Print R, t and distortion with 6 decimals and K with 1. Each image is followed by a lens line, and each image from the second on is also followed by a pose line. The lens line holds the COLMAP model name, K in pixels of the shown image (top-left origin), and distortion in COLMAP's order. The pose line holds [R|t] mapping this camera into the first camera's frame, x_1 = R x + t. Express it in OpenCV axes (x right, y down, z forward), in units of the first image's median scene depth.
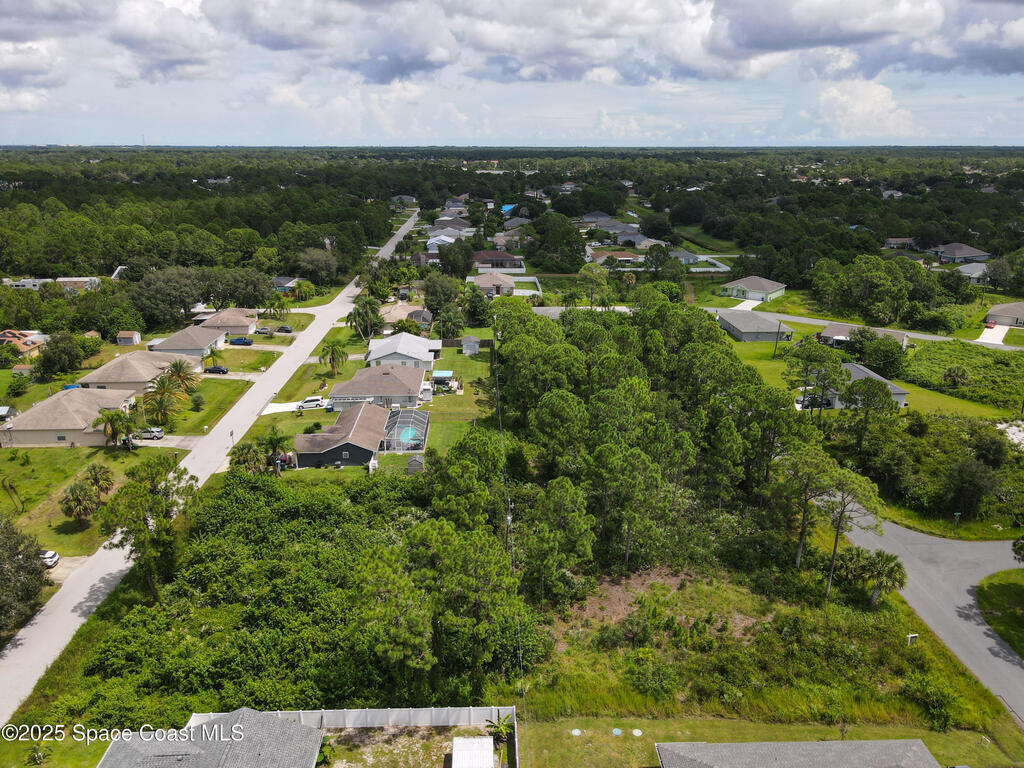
lens RADIAL K [[749.5, 0, 505.0], [0, 749.5, 384.7], [0, 0, 1]] dist [0.014677, 0.001297]
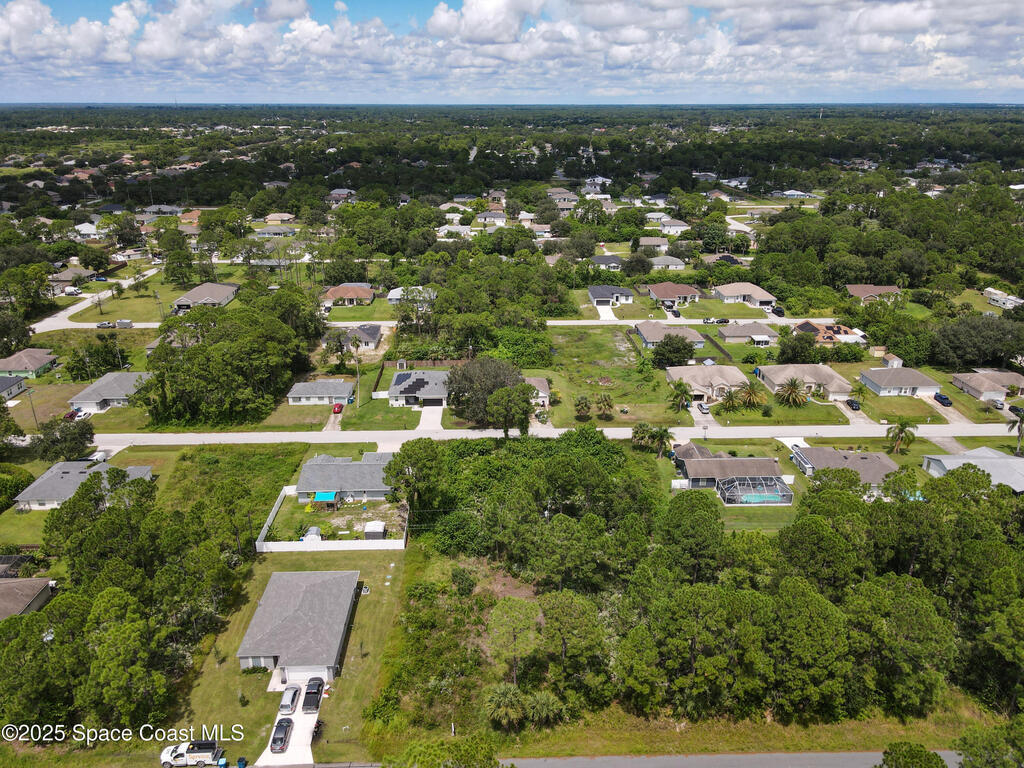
lens RADIAL K [[755.2, 0, 507.9], [0, 755.2, 384.3], [0, 0, 1]] dist [0.003768, -0.005743]
pose [[-0.001703, 0.355809, -0.934557, 0.966078], [-0.308613, 0.888753, 0.338932, -0.389372], [0.951186, 0.288994, 0.108293, 0.517152]]
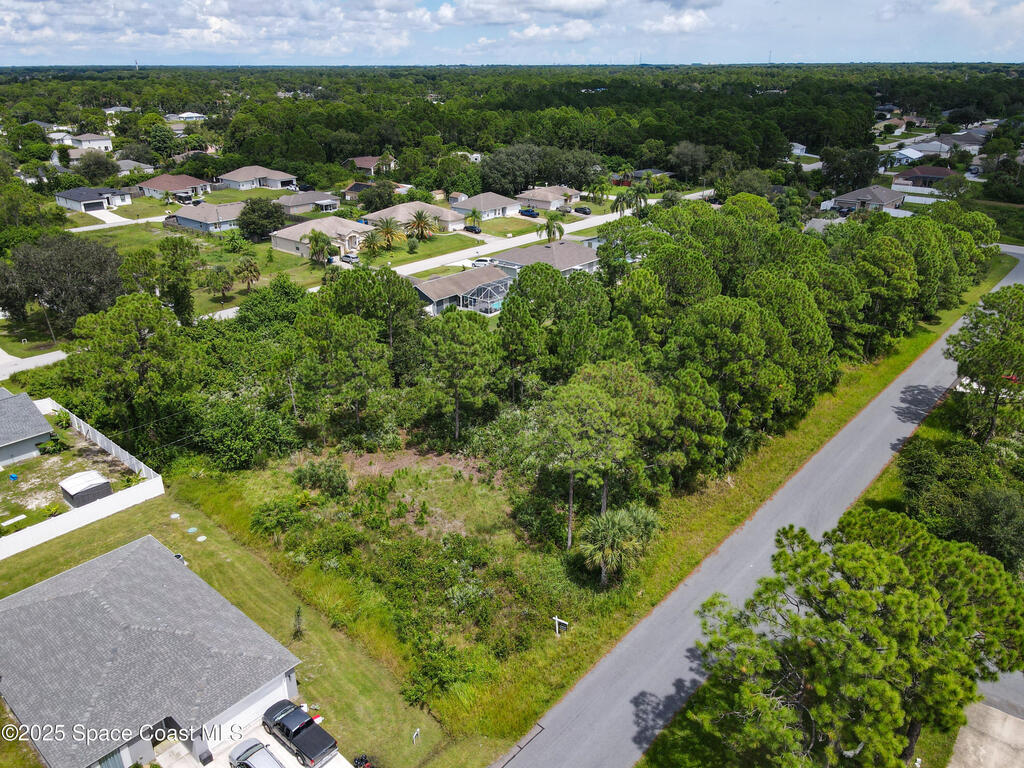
lens RADIAL K [[749.5, 0, 505.0], [0, 749.5, 384.7], [0, 0, 1]] dist [0.014677, 0.001297]
pose [[0.727438, 0.268239, -0.631570, 0.582877], [-0.206426, 0.963335, 0.171386, 0.002504], [0.654387, 0.005700, 0.756139, 0.275738]]
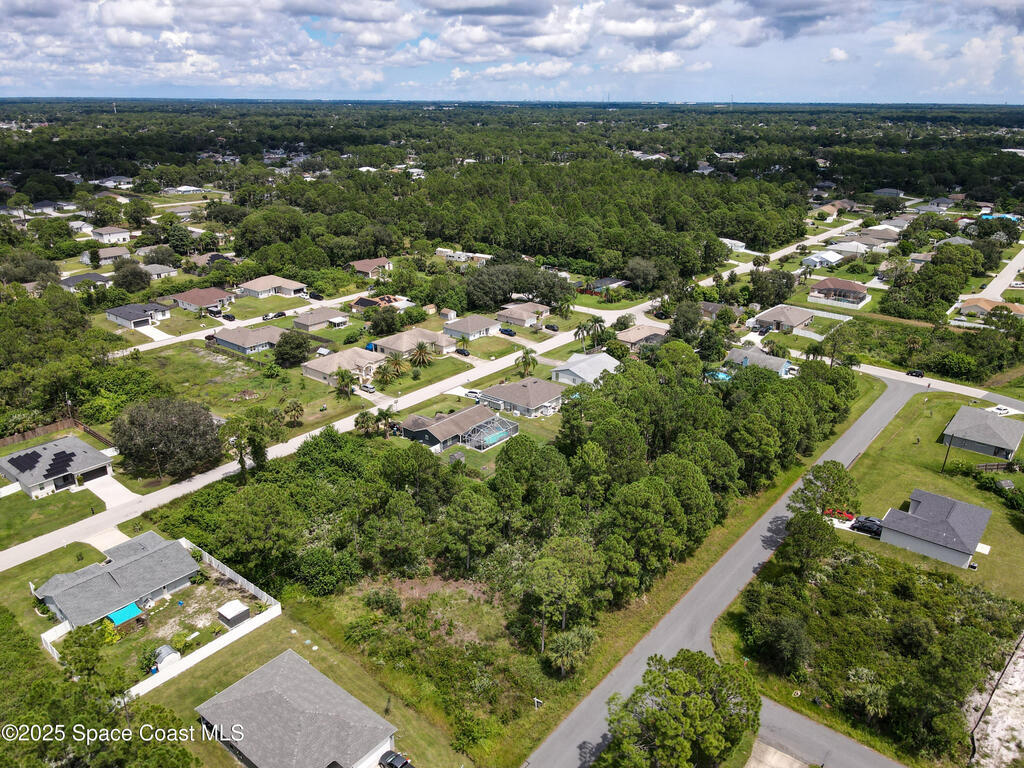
lens RADIAL K [[749.5, 0, 505.0], [0, 749.5, 384.7], [0, 0, 1]] dist [0.014677, 0.001297]
pose [[0.751473, 0.241554, -0.613954, 0.744785], [-0.208916, 0.969802, 0.125848, -0.211969], [0.625813, 0.033693, 0.779245, -0.019269]]
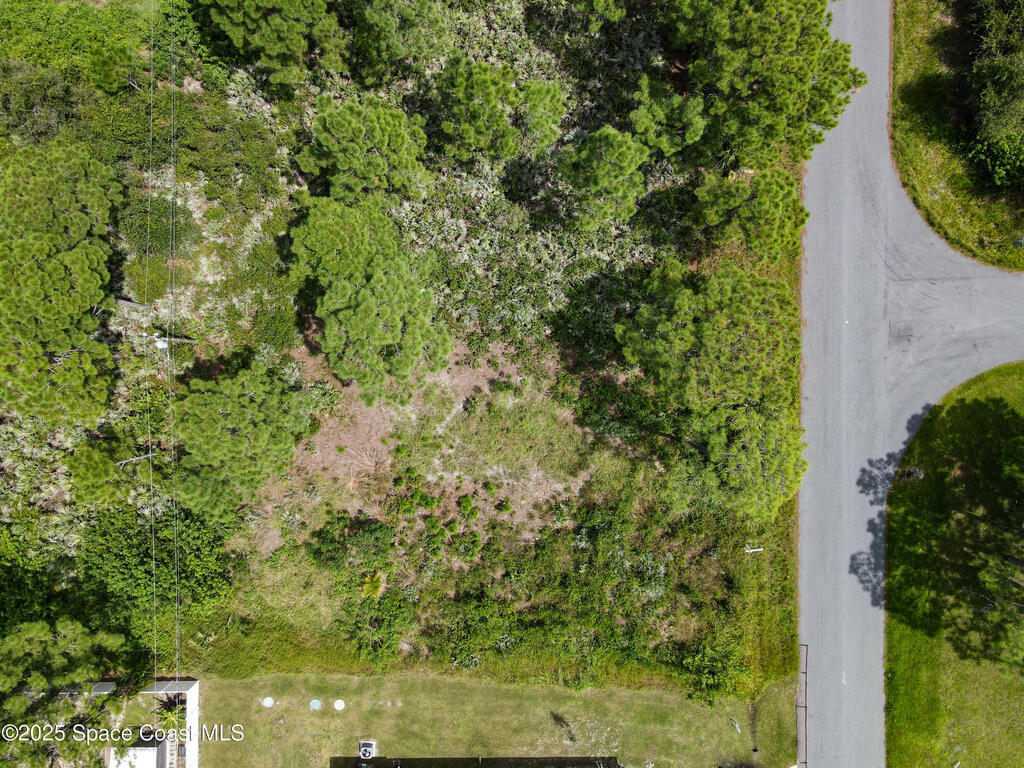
lens RADIAL K [[749.5, 0, 505.0], [0, 749.5, 384.7], [0, 0, 1]] dist [0.014677, 0.001297]
pose [[0.999421, 0.033886, 0.003171, 0.192435], [-0.012868, 0.289980, 0.956946, -0.256396], [0.031508, -0.956433, 0.290248, 0.609638]]
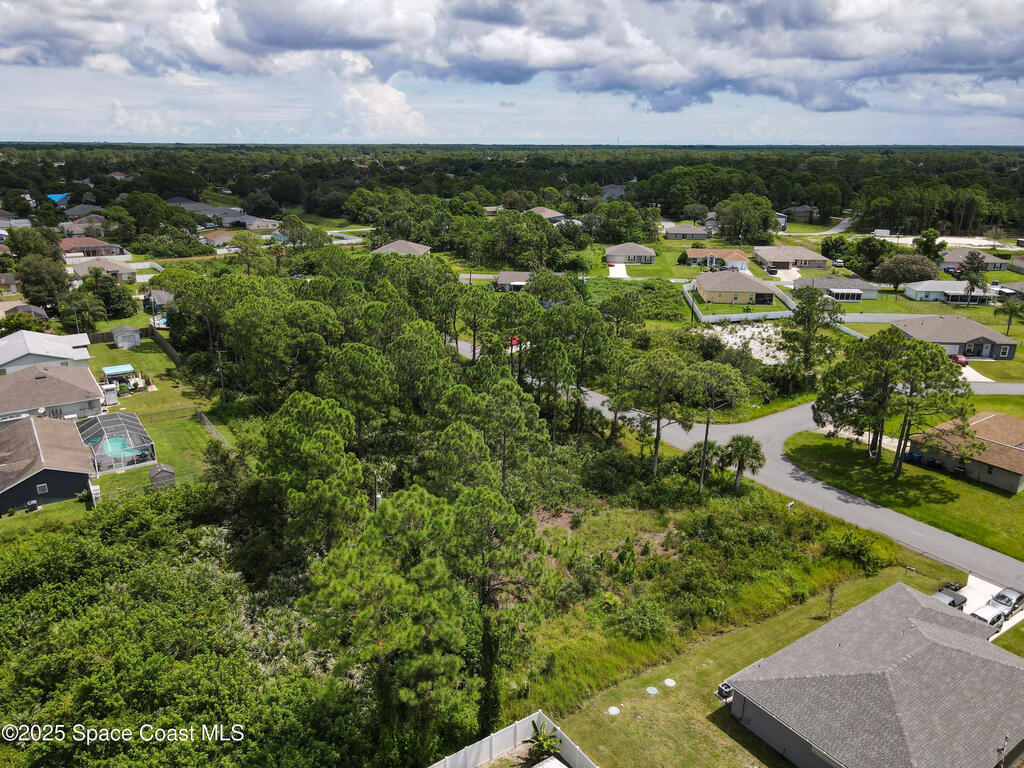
lens RADIAL K [[749.5, 0, 505.0], [0, 749.5, 384.7], [0, 0, 1]] dist [0.014677, 0.001297]
pose [[0.840578, -0.163990, 0.516271, -0.196173], [0.162721, 0.985499, 0.048099, 0.036353], [-0.516673, 0.043577, 0.855073, 0.201418]]
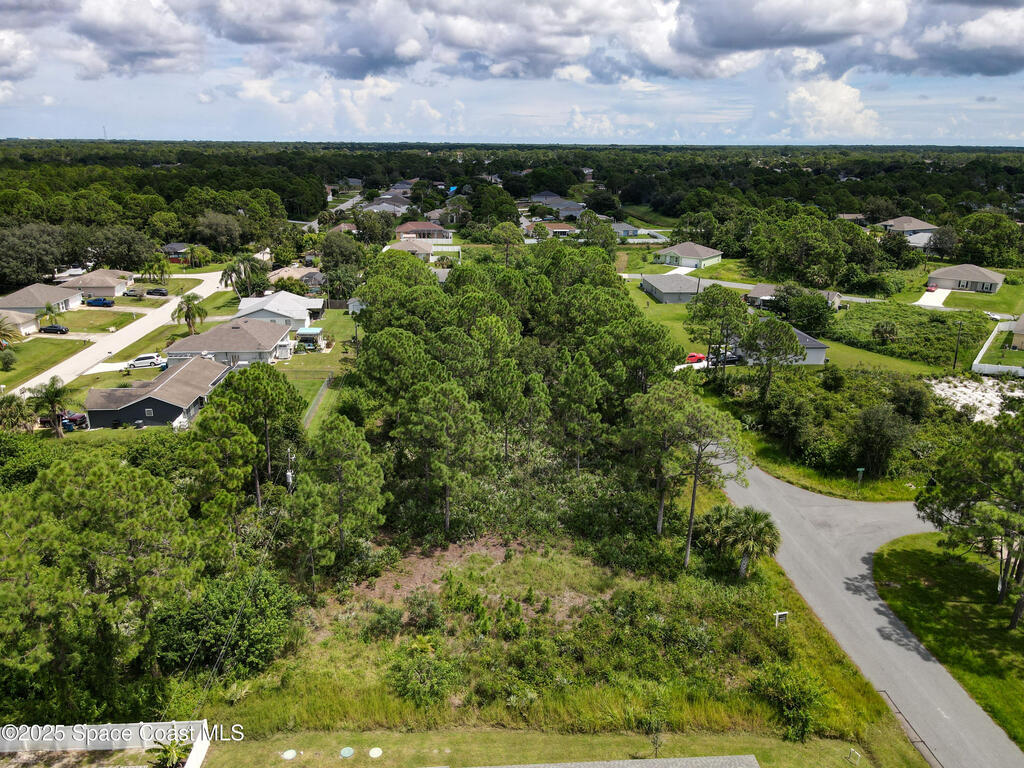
lens RADIAL K [[749.5, 0, 505.0], [0, 749.5, 384.7], [0, 0, 1]] dist [0.014677, 0.001297]
pose [[0.999427, -0.003764, 0.033643, 0.151867], [0.003683, 0.999990, 0.002484, 0.062073], [-0.033652, -0.002359, 0.999431, 0.156757]]
